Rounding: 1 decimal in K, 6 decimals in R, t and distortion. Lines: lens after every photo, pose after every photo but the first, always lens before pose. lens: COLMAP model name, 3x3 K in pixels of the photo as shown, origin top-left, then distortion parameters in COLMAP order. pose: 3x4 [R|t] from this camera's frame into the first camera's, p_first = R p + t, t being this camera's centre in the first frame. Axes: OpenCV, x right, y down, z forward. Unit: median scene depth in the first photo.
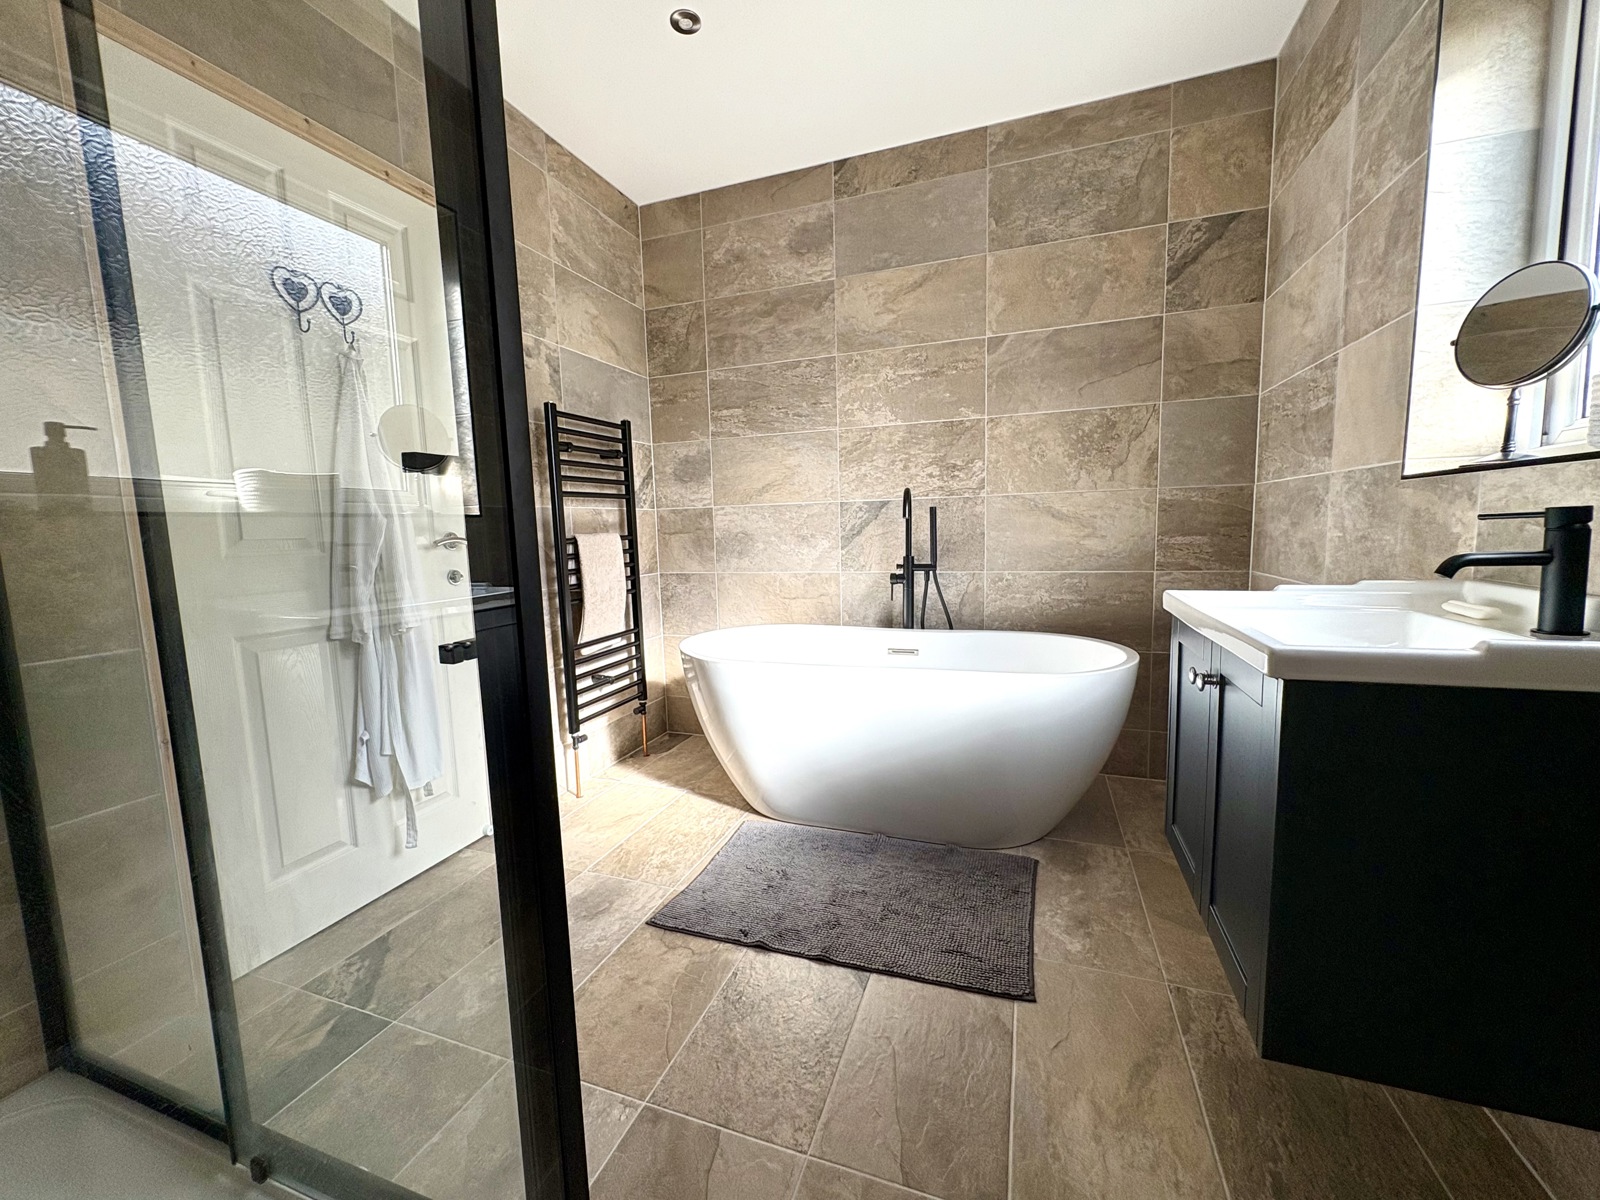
lens RADIAL K [[638.1, 0, 800.5], [0, 638.1, 598.6], [0, 0, 1]] dist [-0.001126, 0.000263]
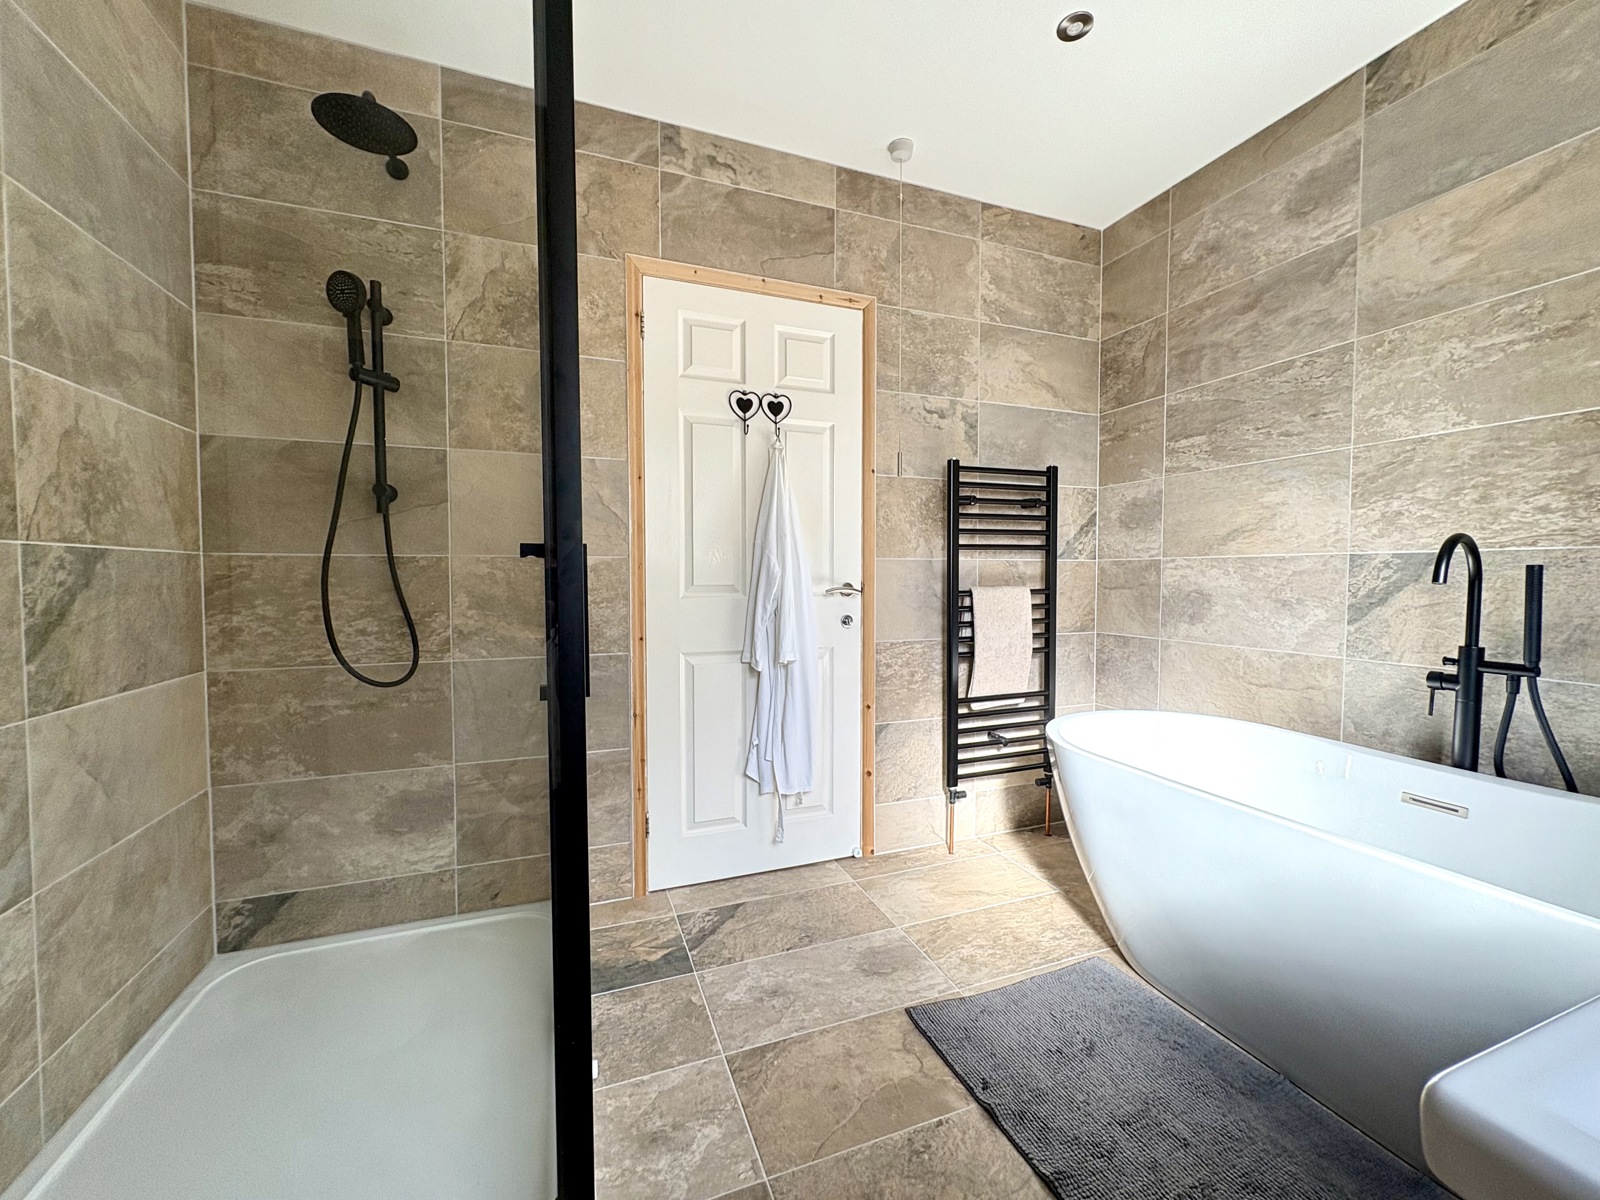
lens RADIAL K [[638.1, 0, 798.6], [0, 638.1, 597.7], [0, 0, 1]] dist [-0.001126, 0.000263]
pose [[0.649001, 0.056523, -0.758685, 0.218307], [-0.103593, 0.994514, -0.014523, -0.040107], [0.753702, 0.088019, 0.651296, 0.144902]]
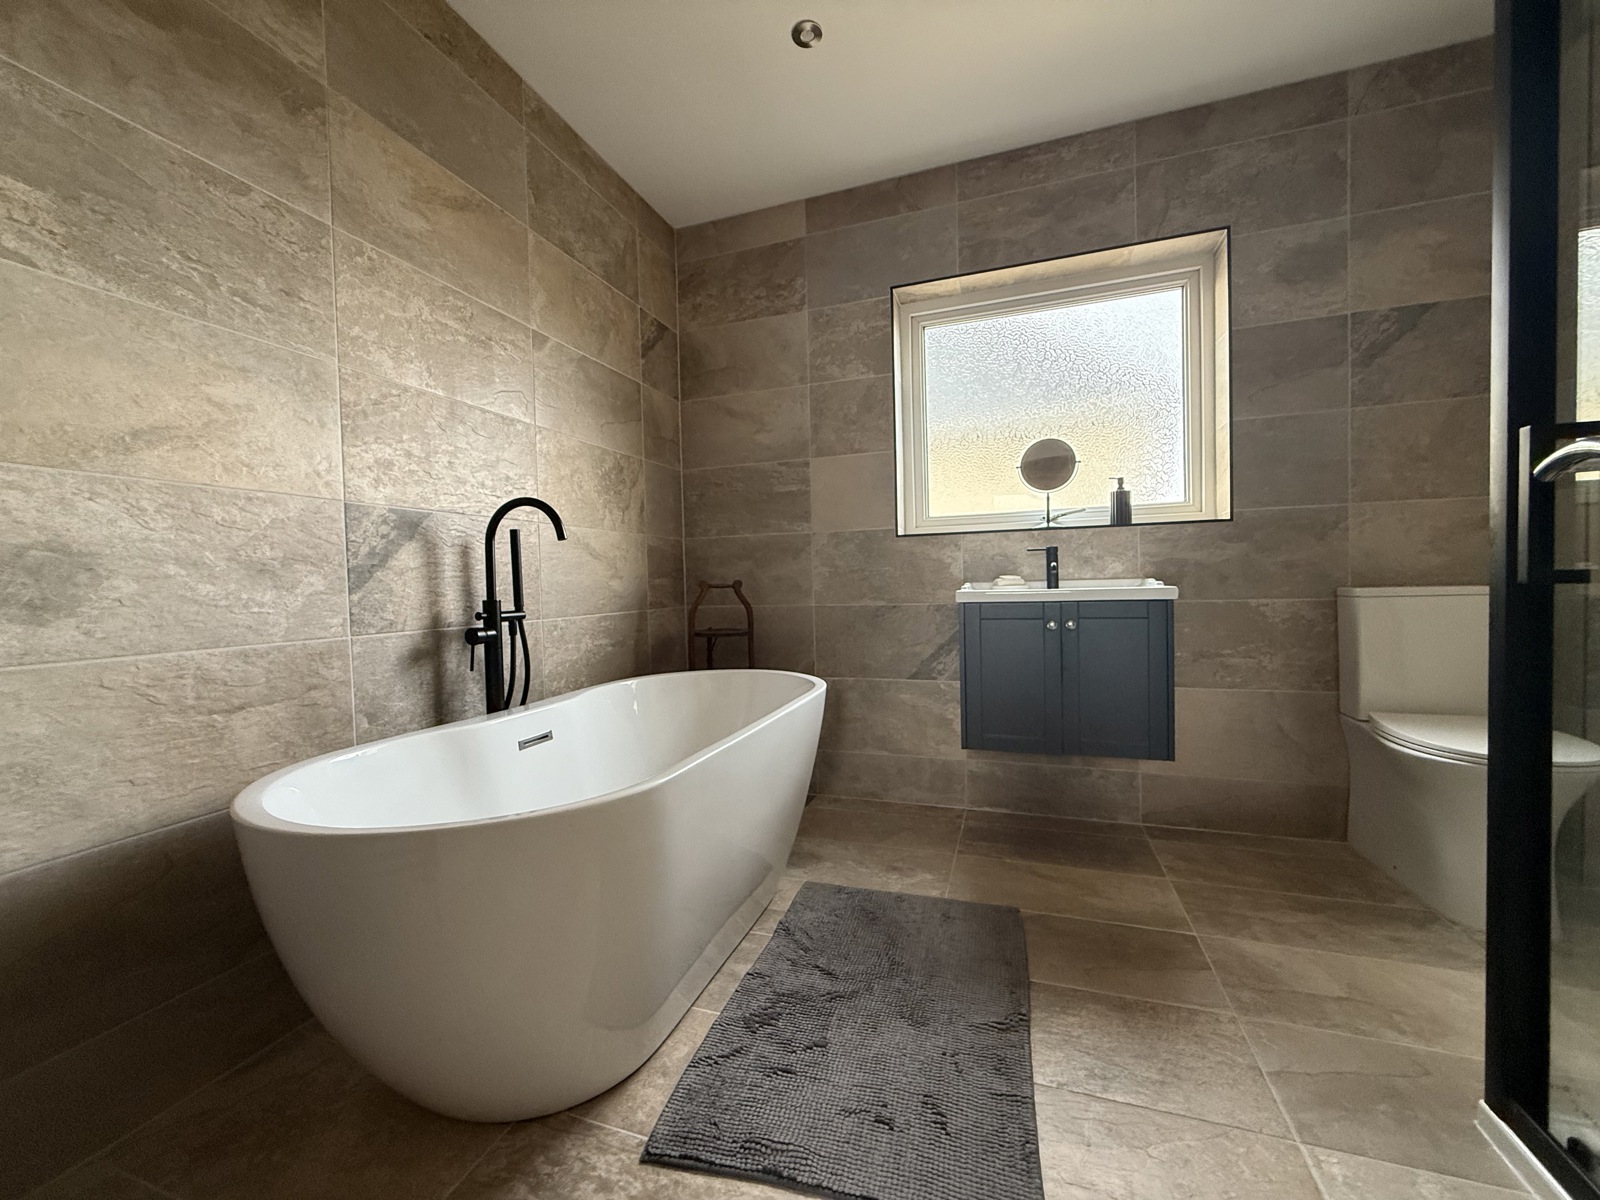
lens RADIAL K [[634.2, 0, 798.4], [0, 634.2, 597.4], [0, 0, 1]] dist [0.001787, -0.000956]
pose [[-0.010019, 0.003937, 0.999942, -0.506953], [0.139369, 0.990237, -0.002503, -0.024514], [-0.990190, 0.139336, -0.010470, 0.719648]]
